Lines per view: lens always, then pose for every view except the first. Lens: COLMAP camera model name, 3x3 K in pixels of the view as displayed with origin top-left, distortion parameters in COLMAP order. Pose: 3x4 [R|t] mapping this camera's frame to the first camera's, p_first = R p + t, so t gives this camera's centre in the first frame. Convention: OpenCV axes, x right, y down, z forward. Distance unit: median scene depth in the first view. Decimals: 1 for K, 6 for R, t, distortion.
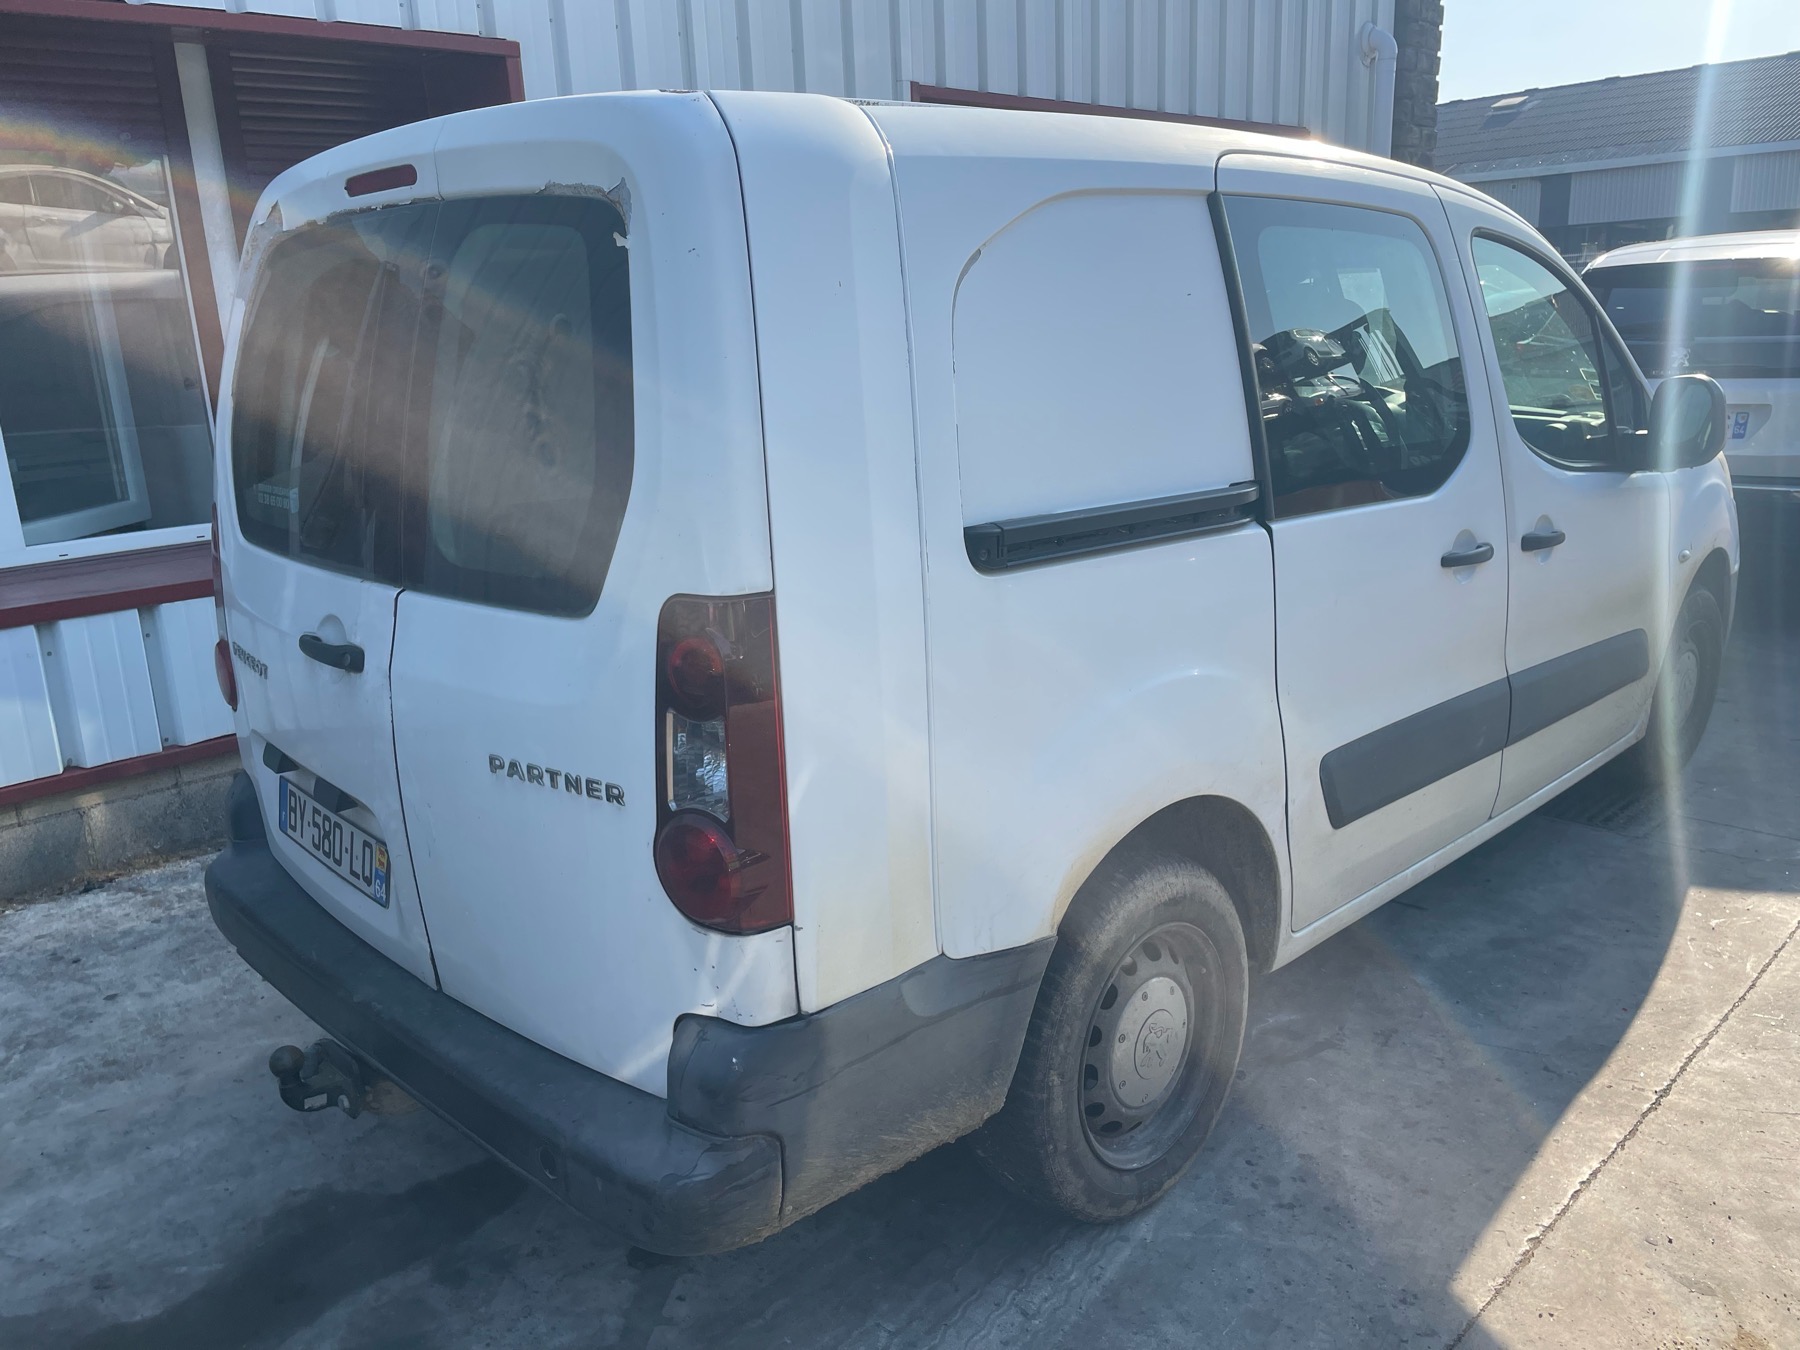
lens RADIAL K [[1368.5, 0, 907.8], [0, 1368.5, 664.8], [0, 0, 1]] dist [0.064318, -0.082315]
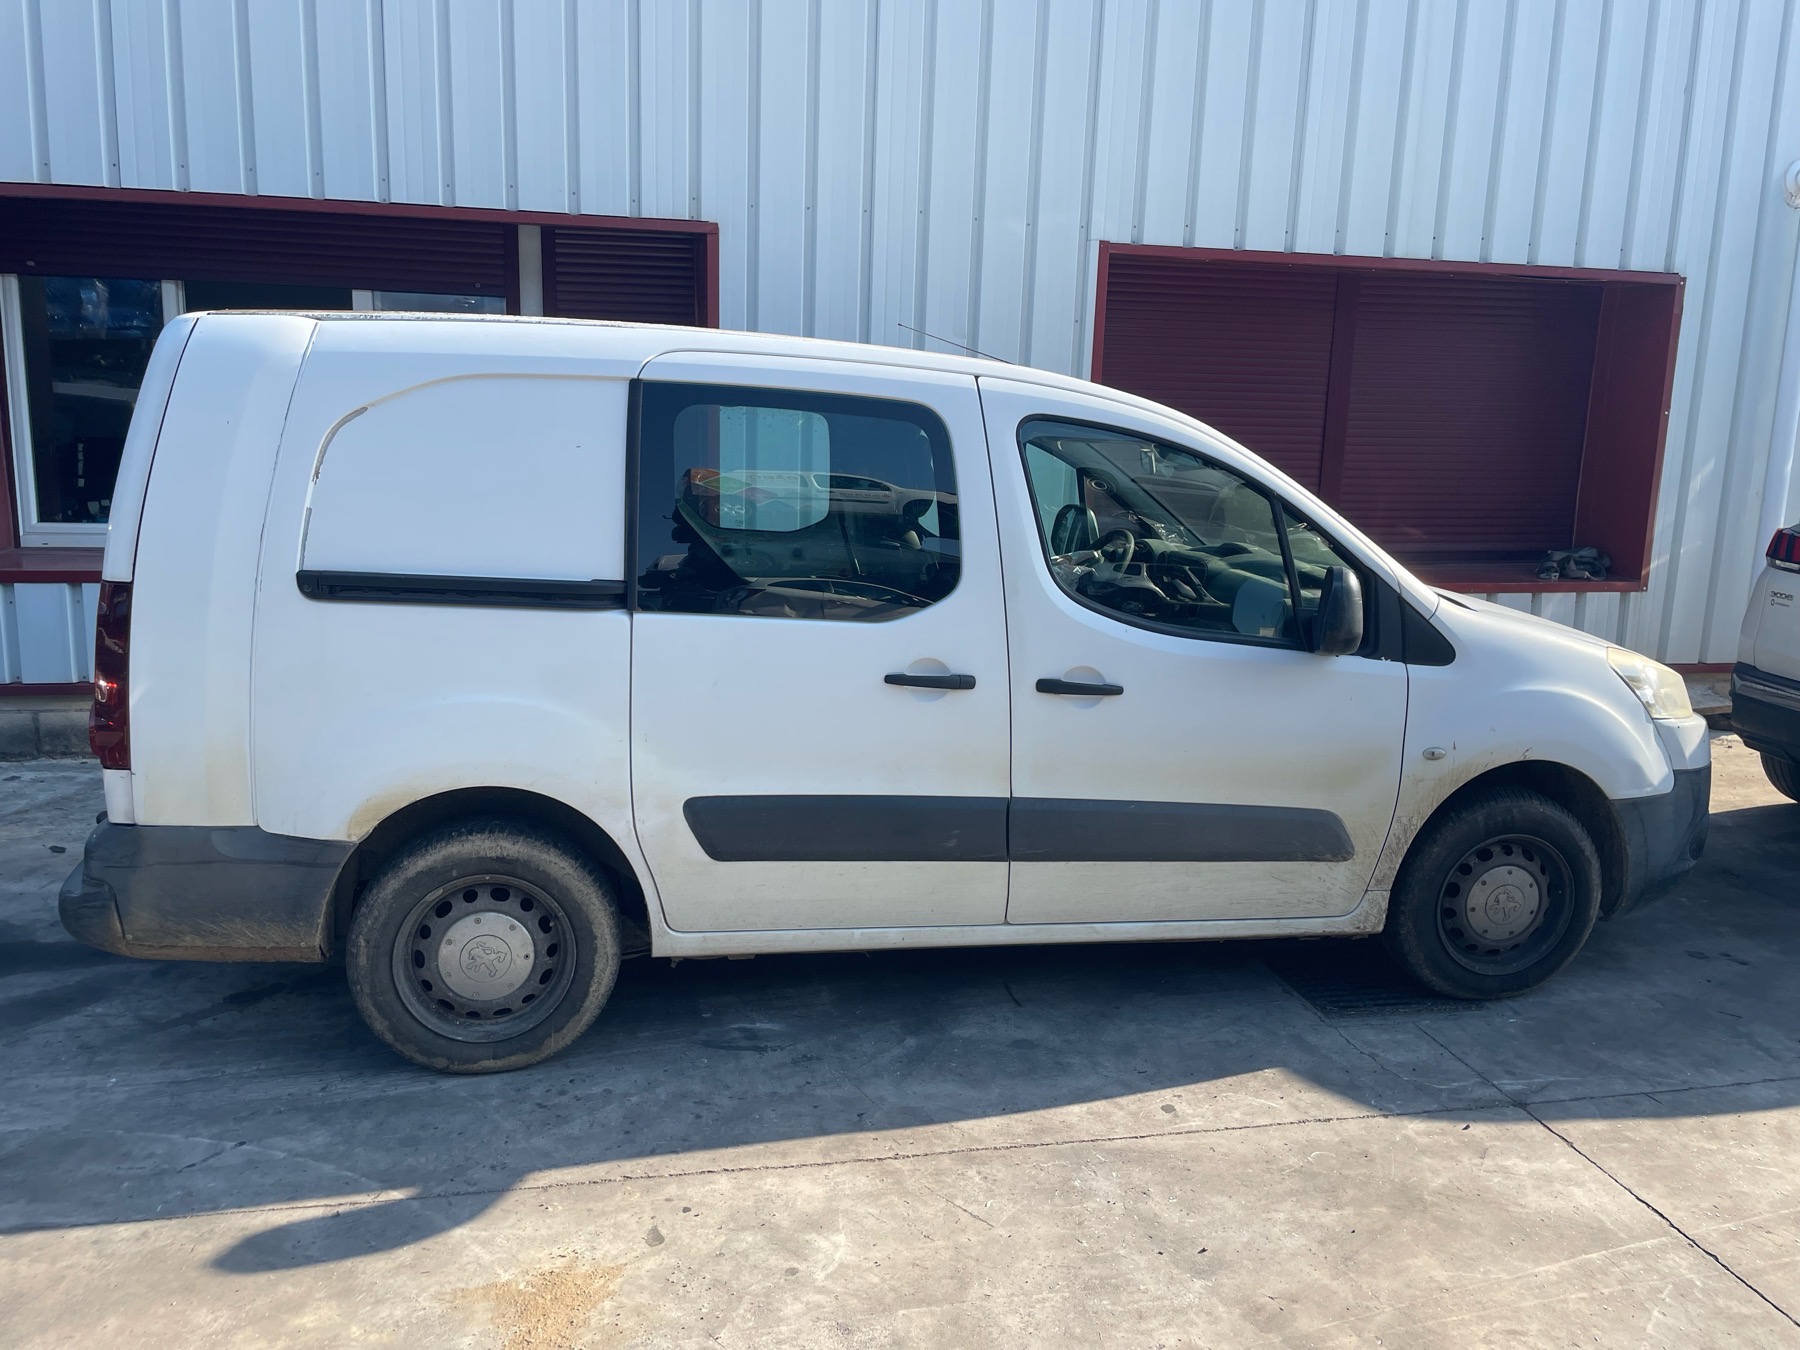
lens RADIAL K [[1368.5, 0, 886.6], [0, 1368.5, 641.2], [0, 0, 1]] dist [0.064318, -0.082315]
pose [[0.835879, 0.159083, -0.525356, 1.258053], [-0.198516, 0.979911, -0.019126, -0.103679], [0.511760, 0.120278, 0.850667, -0.039699]]
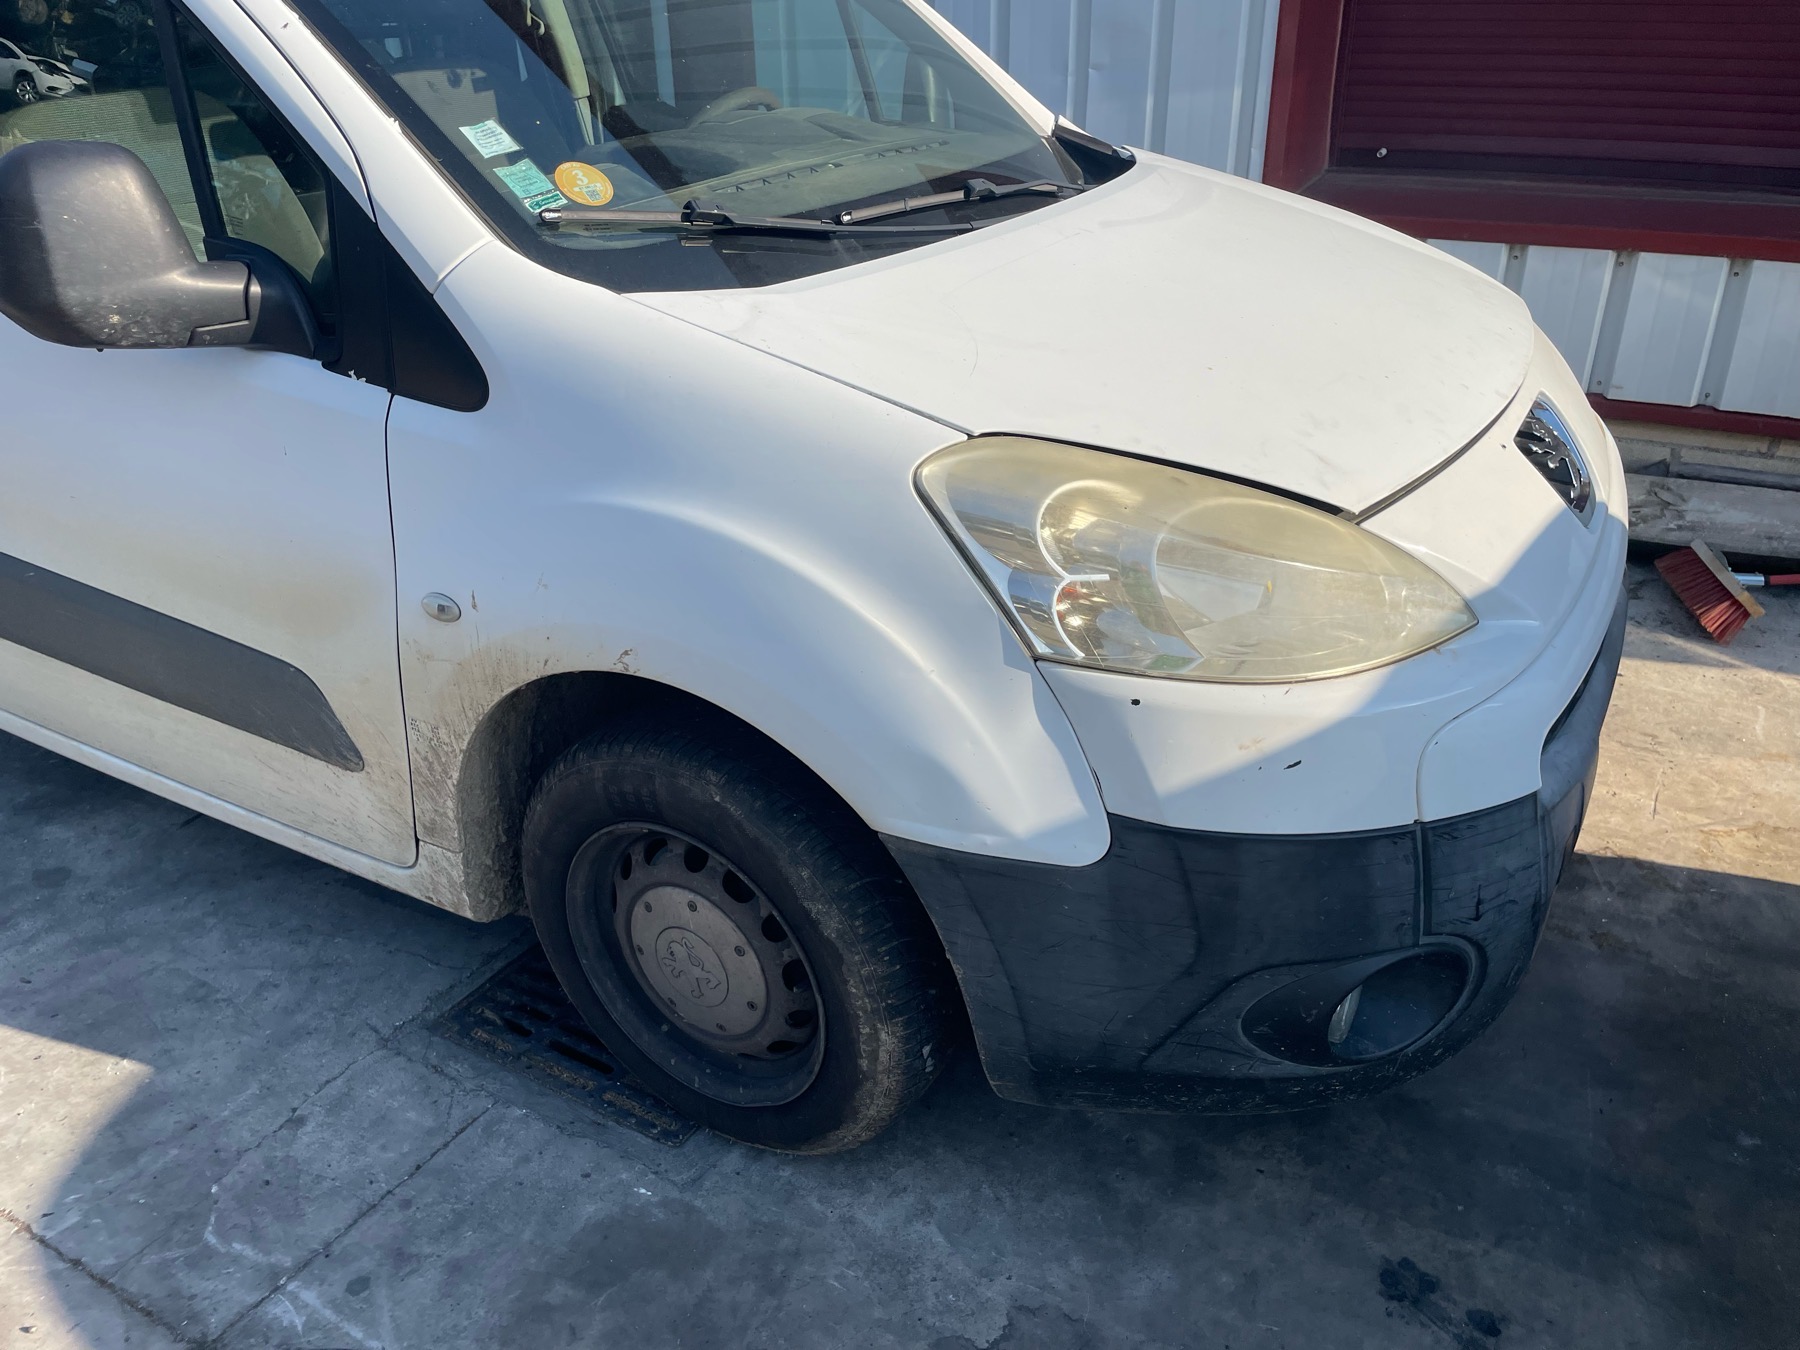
lens RADIAL K [[1368.5, 0, 912.2], [0, 1368.5, 657.6], [0, 0, 1]] dist [0.064318, -0.082315]
pose [[0.264557, 0.456782, -0.849329, 1.658568], [-0.236267, 0.884568, 0.402140, -0.462316], [0.934980, 0.094280, 0.341941, 1.701493]]
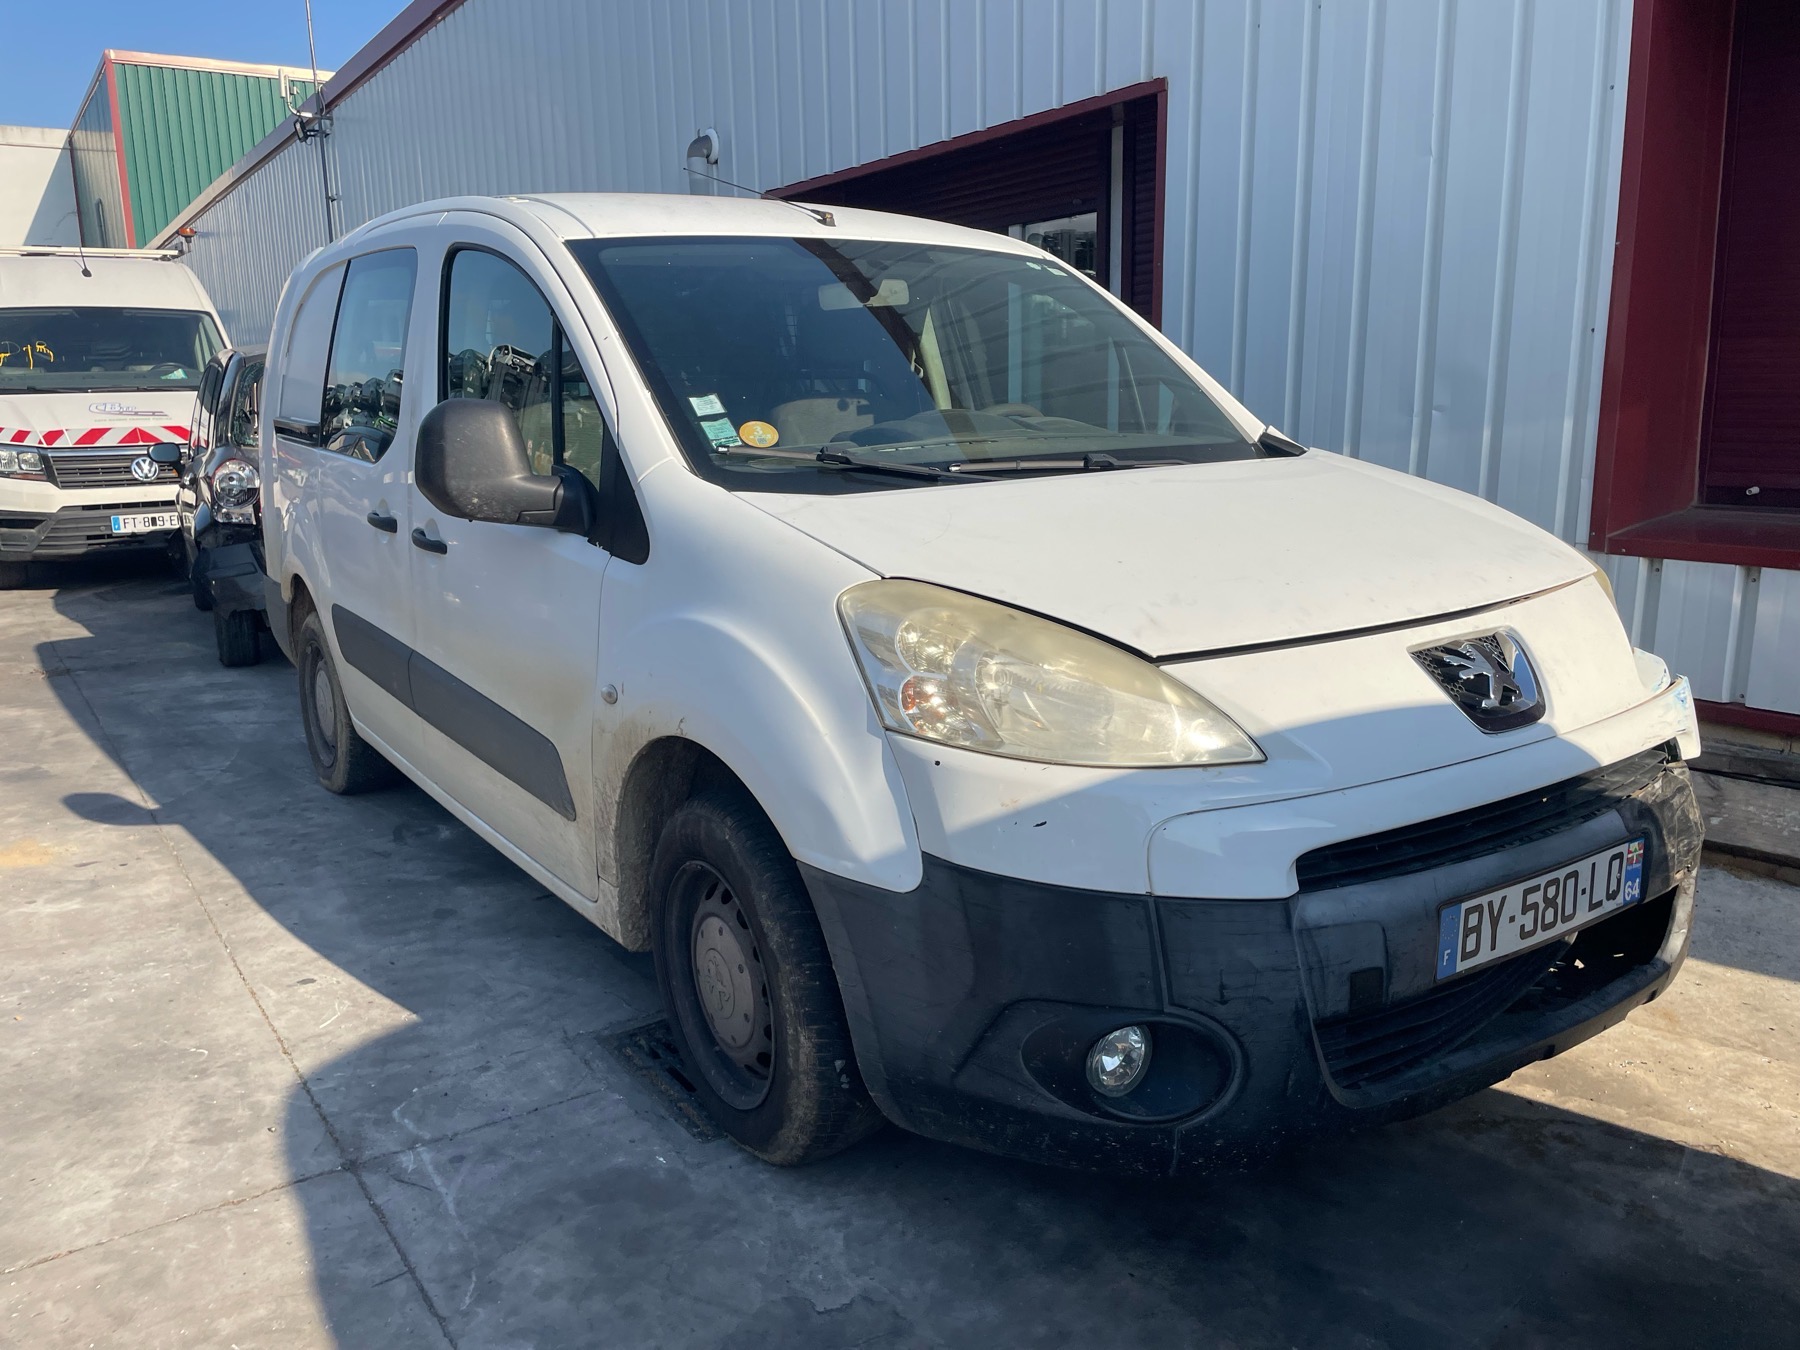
lens RADIAL K [[1368.5, 0, 888.4], [0, 1368.5, 670.7], [0, 0, 1]] dist [0.064318, -0.082315]
pose [[-0.182822, 0.236475, -0.954283, 1.947898], [-0.217466, 0.936872, 0.273823, -0.494512], [0.958793, 0.257585, -0.119855, 2.050078]]
